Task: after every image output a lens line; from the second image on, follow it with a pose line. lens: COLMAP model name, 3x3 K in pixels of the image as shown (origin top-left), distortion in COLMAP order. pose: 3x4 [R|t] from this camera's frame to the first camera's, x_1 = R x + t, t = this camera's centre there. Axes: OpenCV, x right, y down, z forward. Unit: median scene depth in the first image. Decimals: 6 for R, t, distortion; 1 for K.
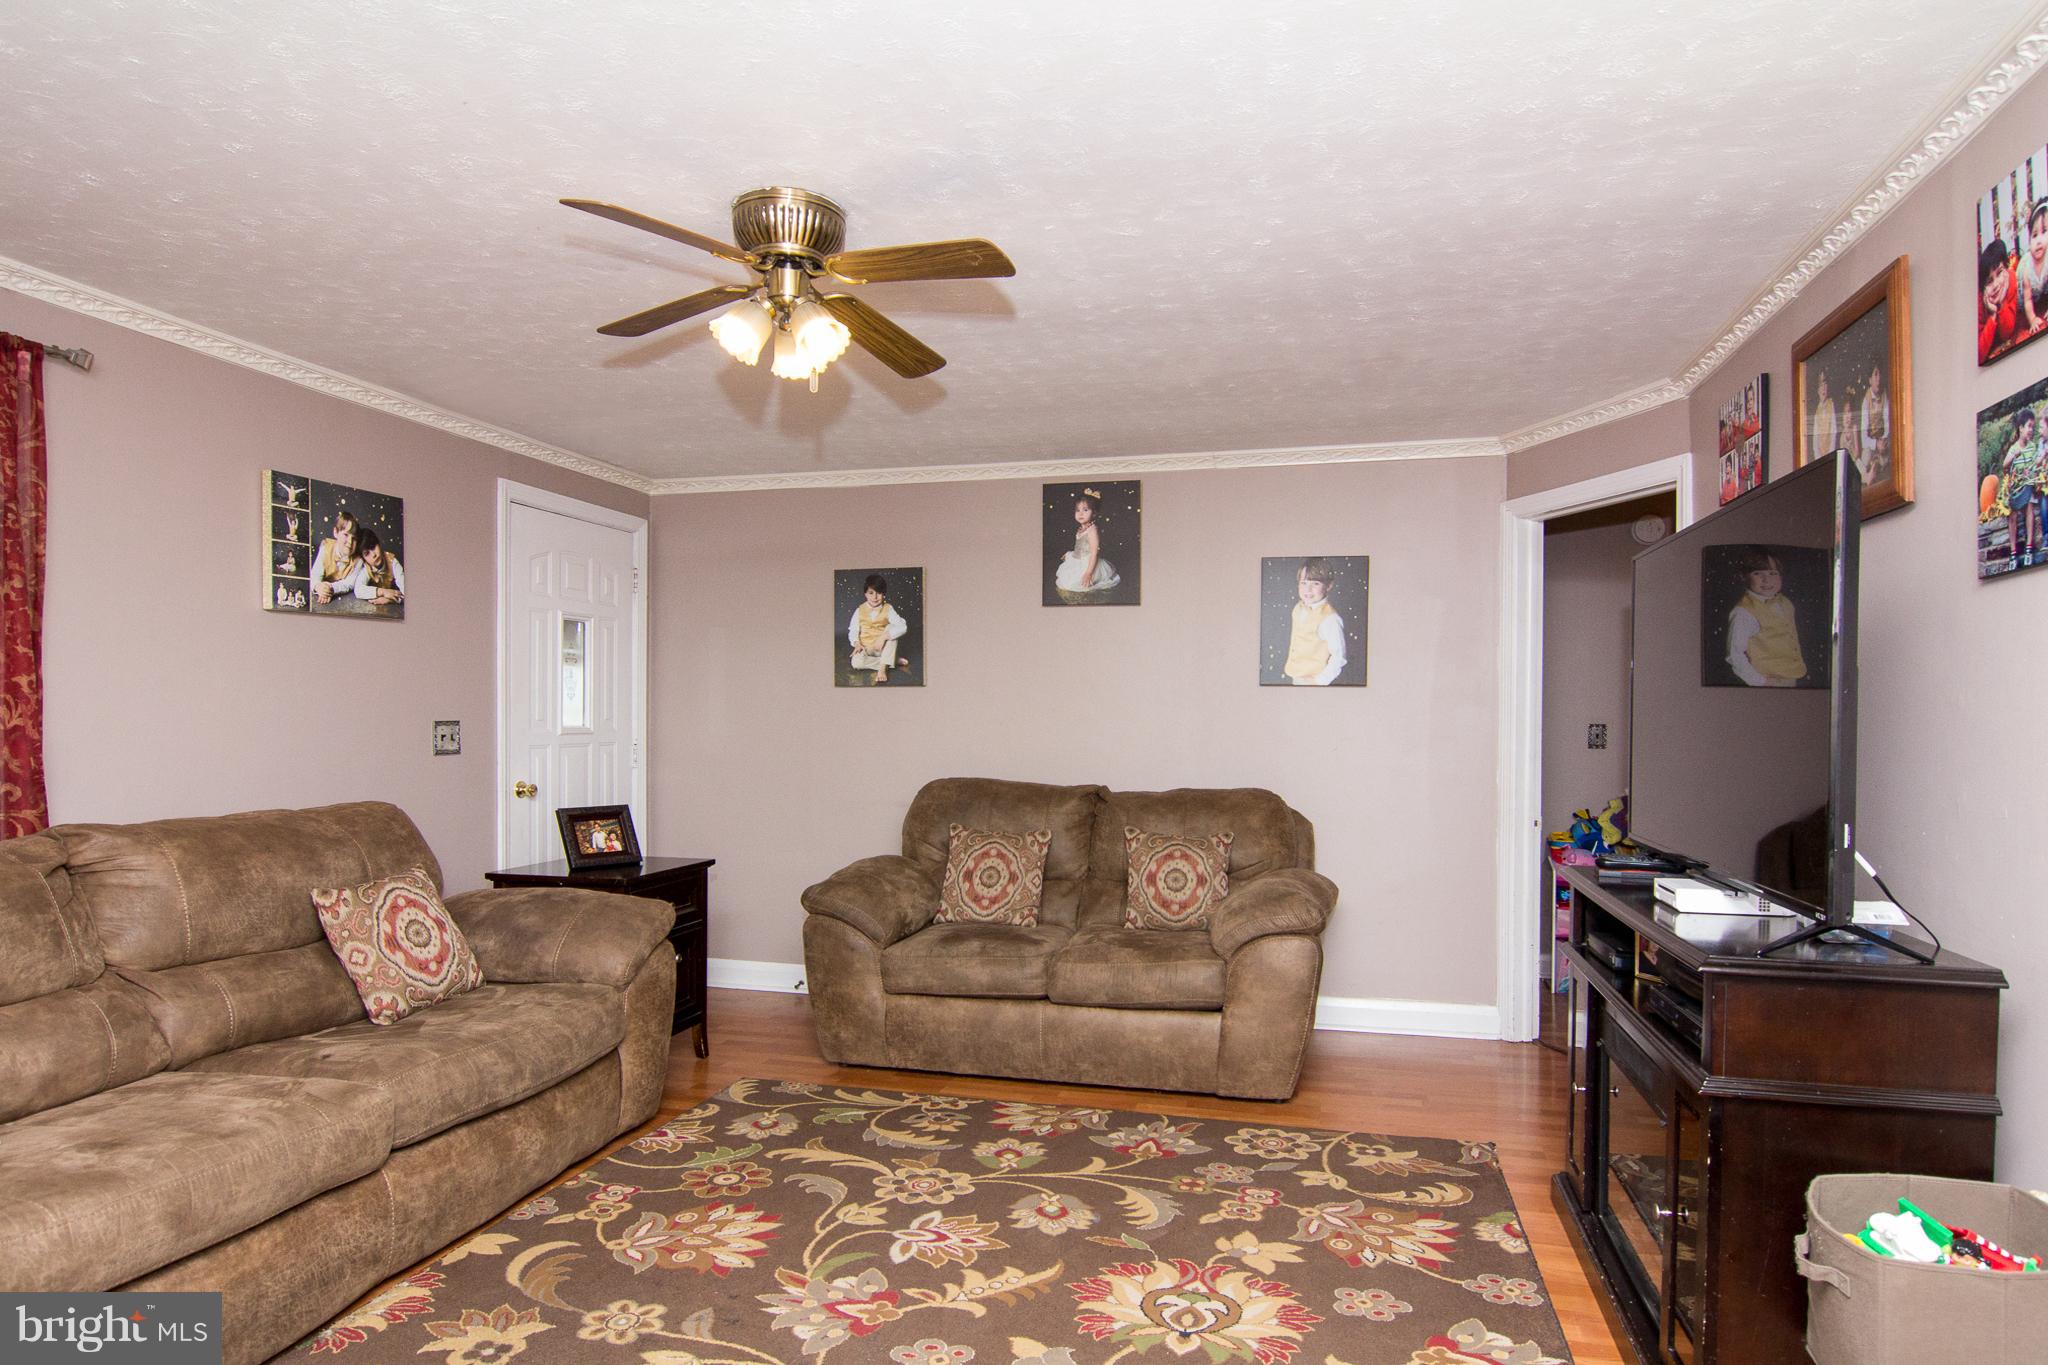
lens RADIAL K [[1154.1, 0, 1022.9], [0, 1154.1, 732.1], [0, 0, 1]] dist [-0.005618, -0.002851]
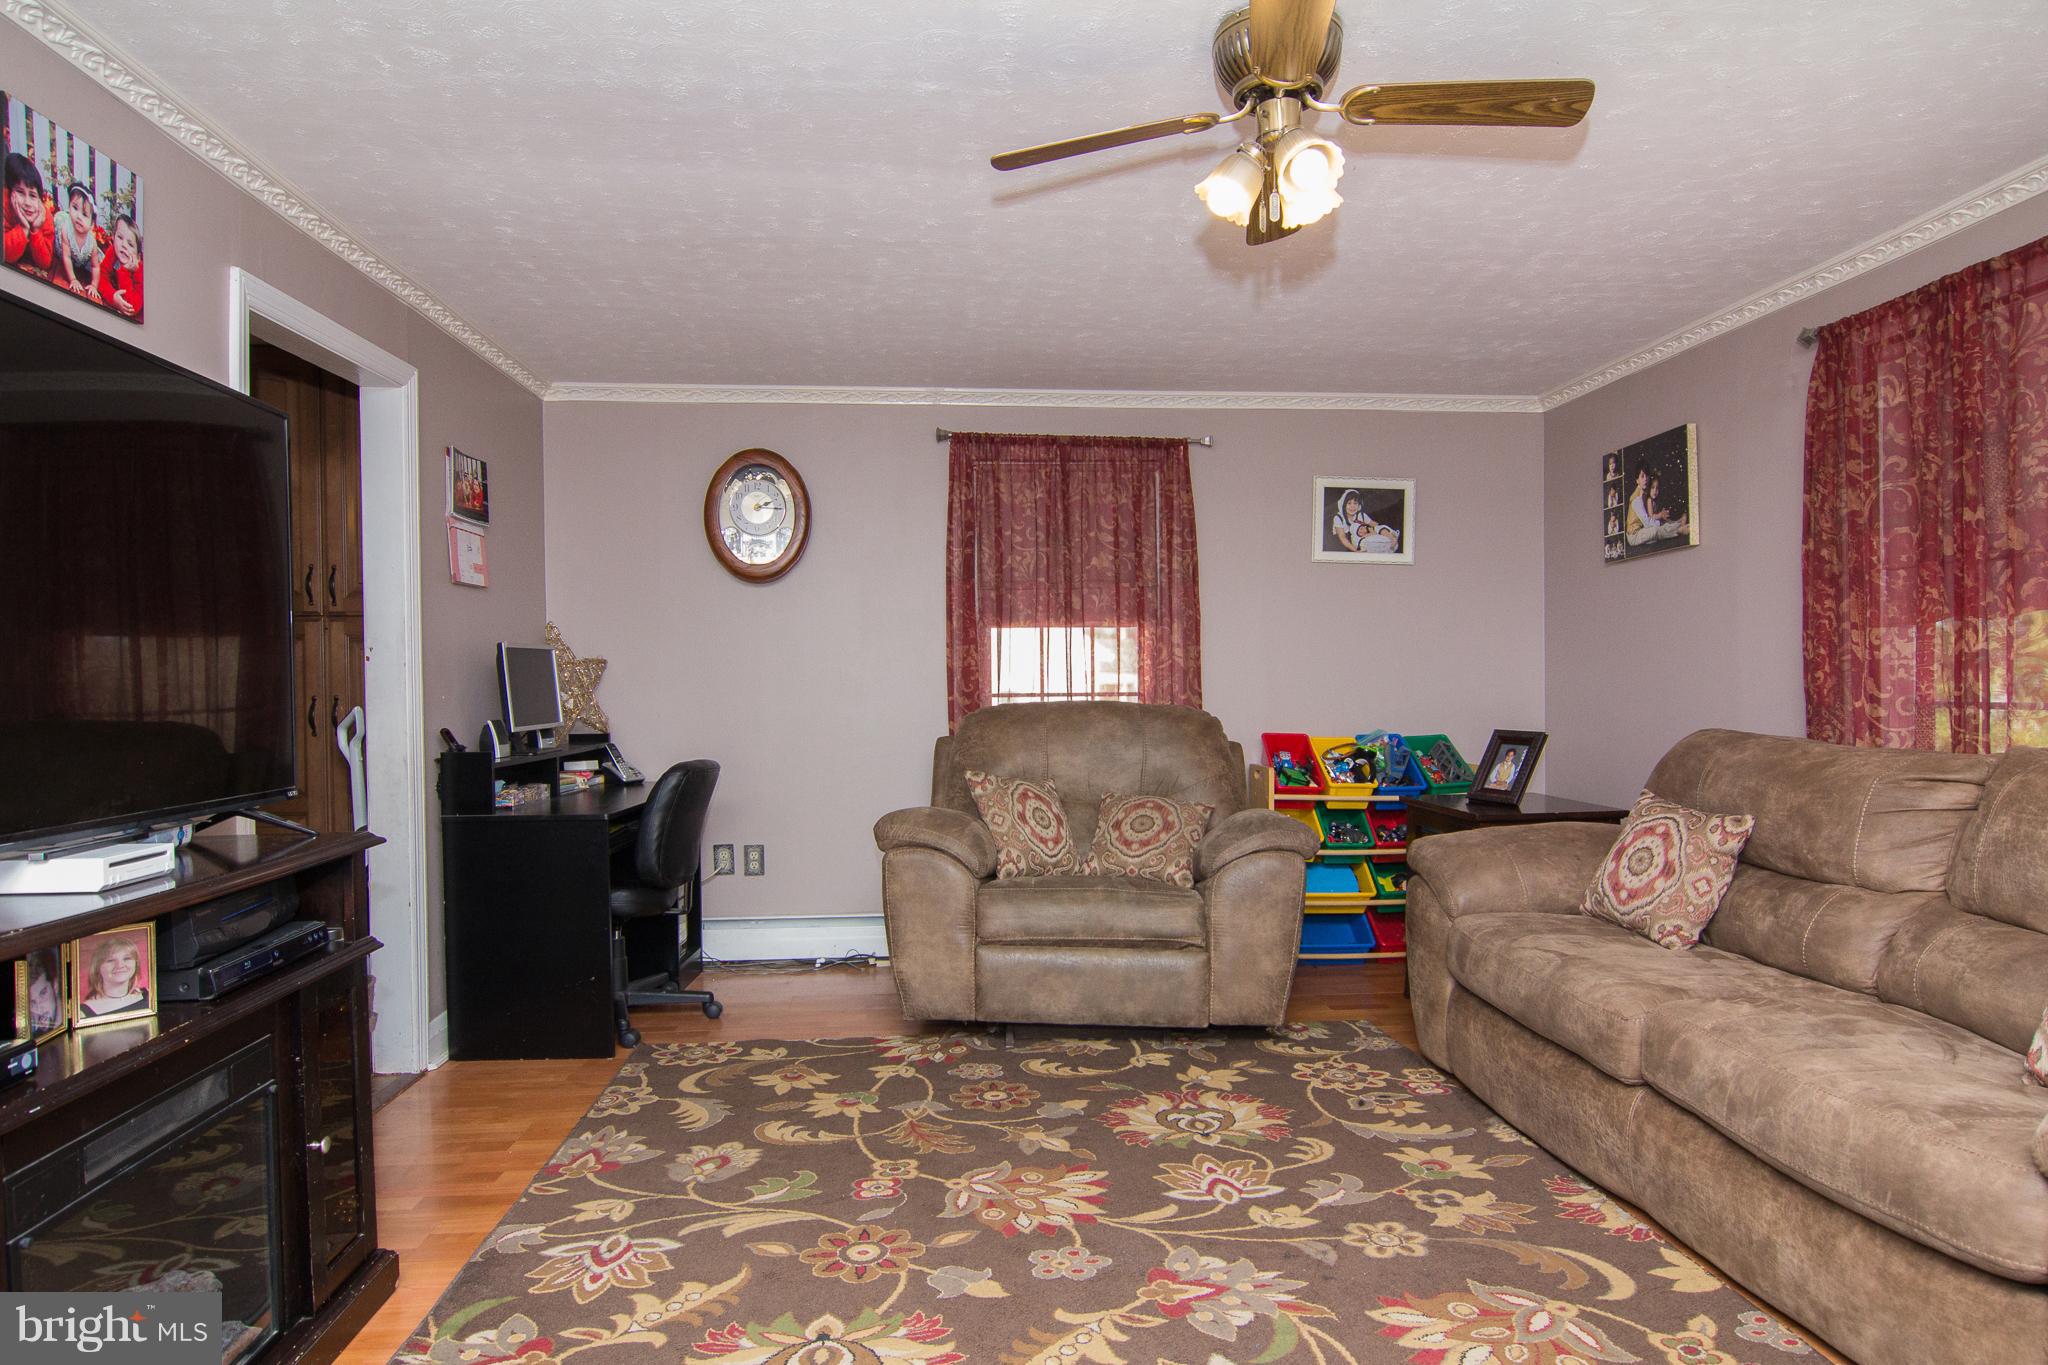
lens RADIAL K [[1223.7, 0, 961.3], [0, 1223.7, 694.0], [0, 0, 1]] dist [0.002533, 0.000238]
pose [[-0.956959, 0.006114, -0.290157, 0.219286], [-0.001008, 0.999702, 0.024391, 0.012942], [0.290220, 0.023634, -0.956668, 1.363329]]
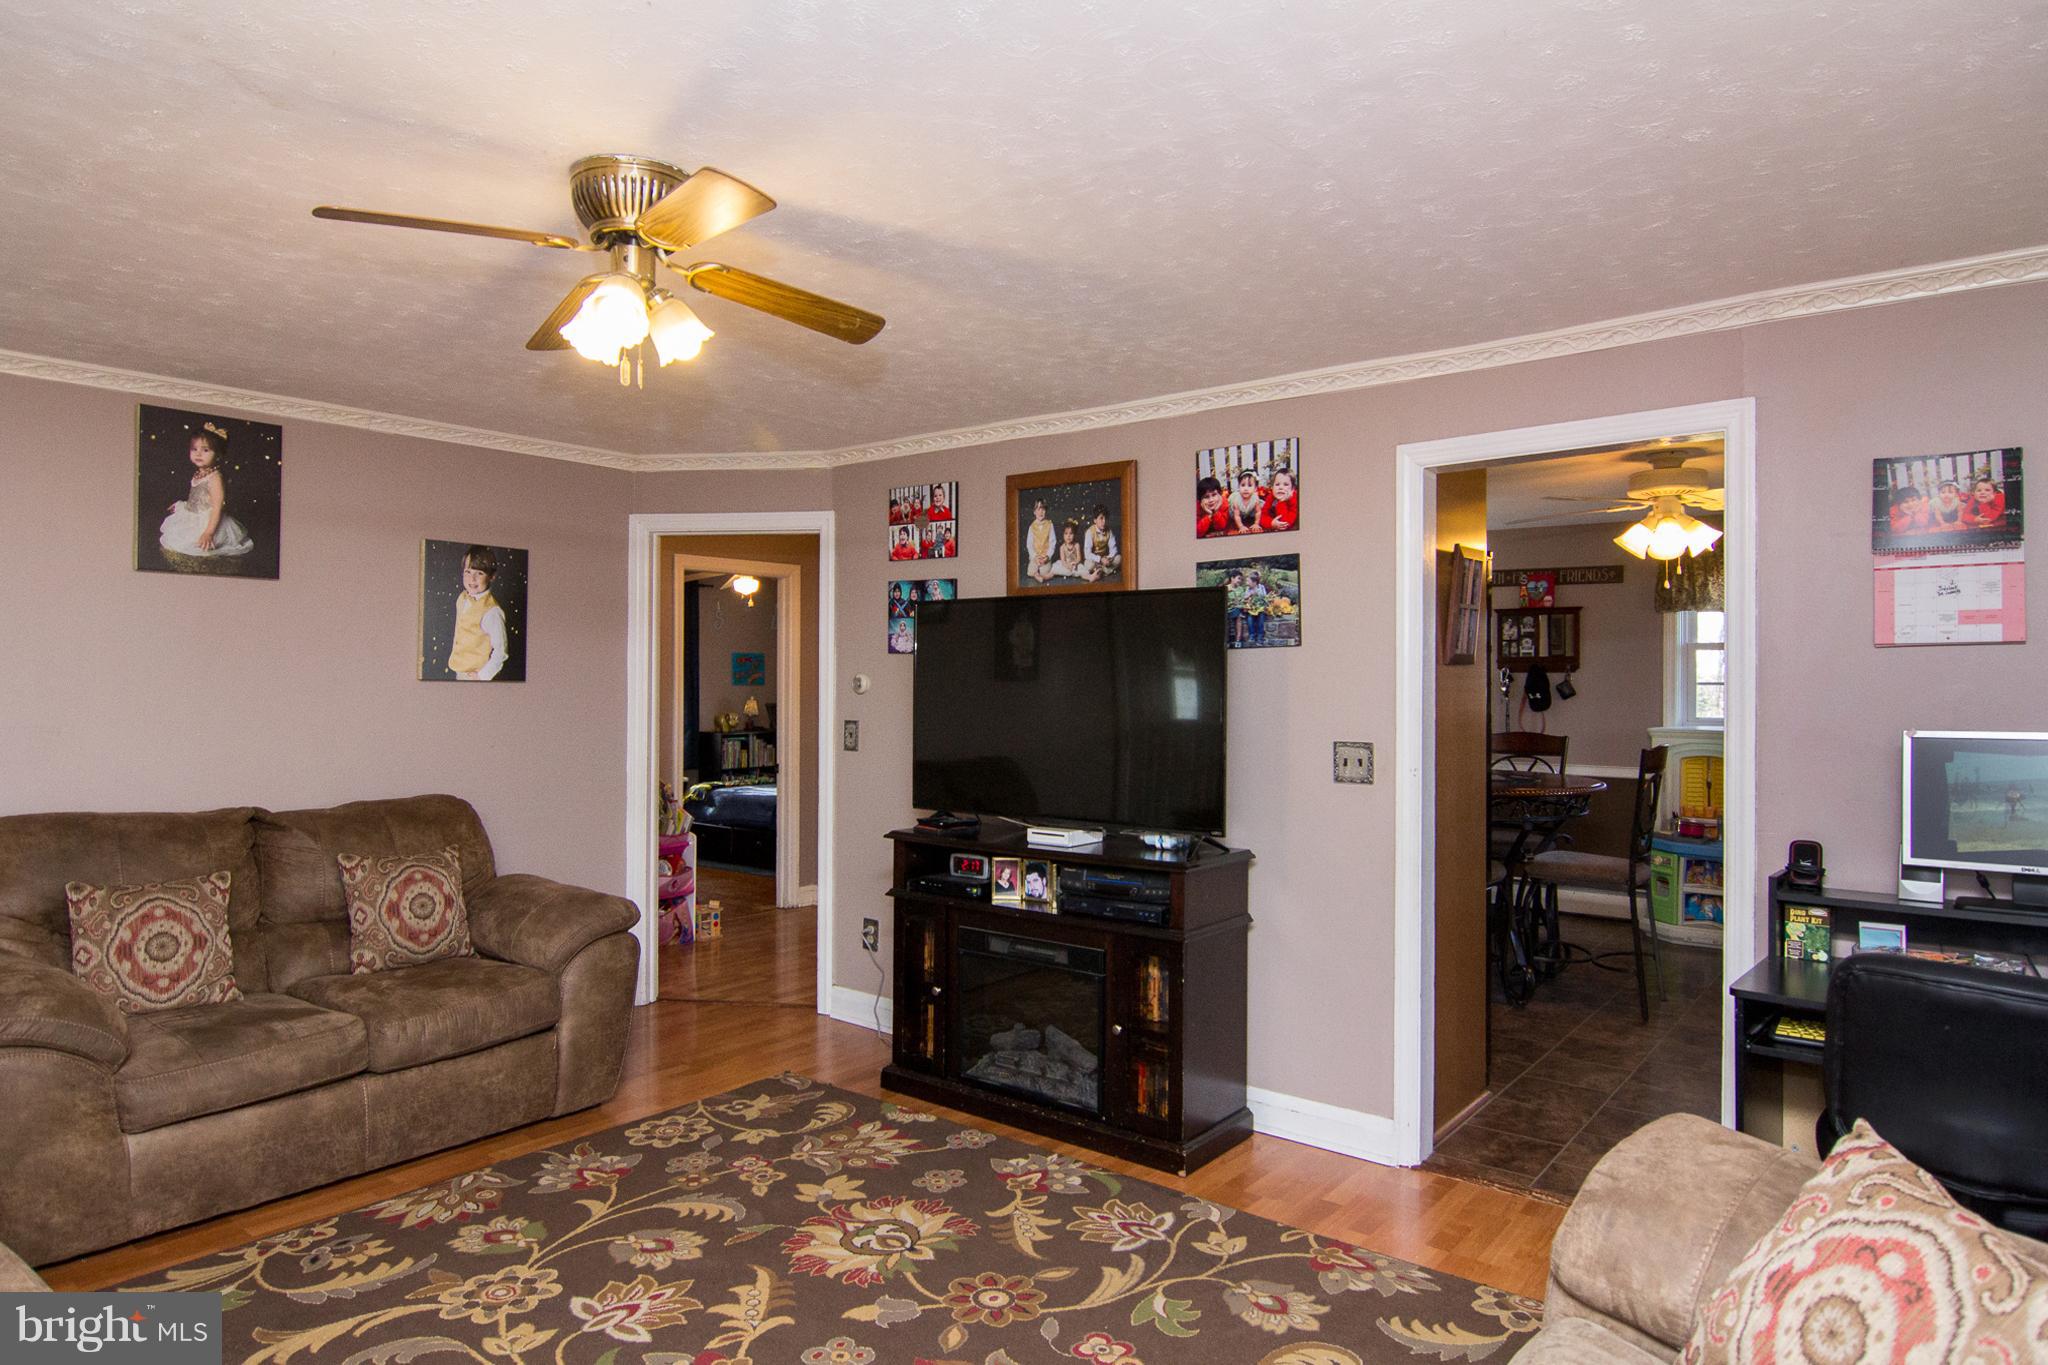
lens RADIAL K [[1234.6, 0, 1024.0], [0, 1234.6, 682.5], [0, 0, 1]] dist [-0.001372, -0.015882]
pose [[0.407576, -0.002521, 0.913168, -0.708421], [0.009849, 0.999950, -0.001635, -0.047426], [-0.913118, 0.009660, 0.407580, 0.259789]]
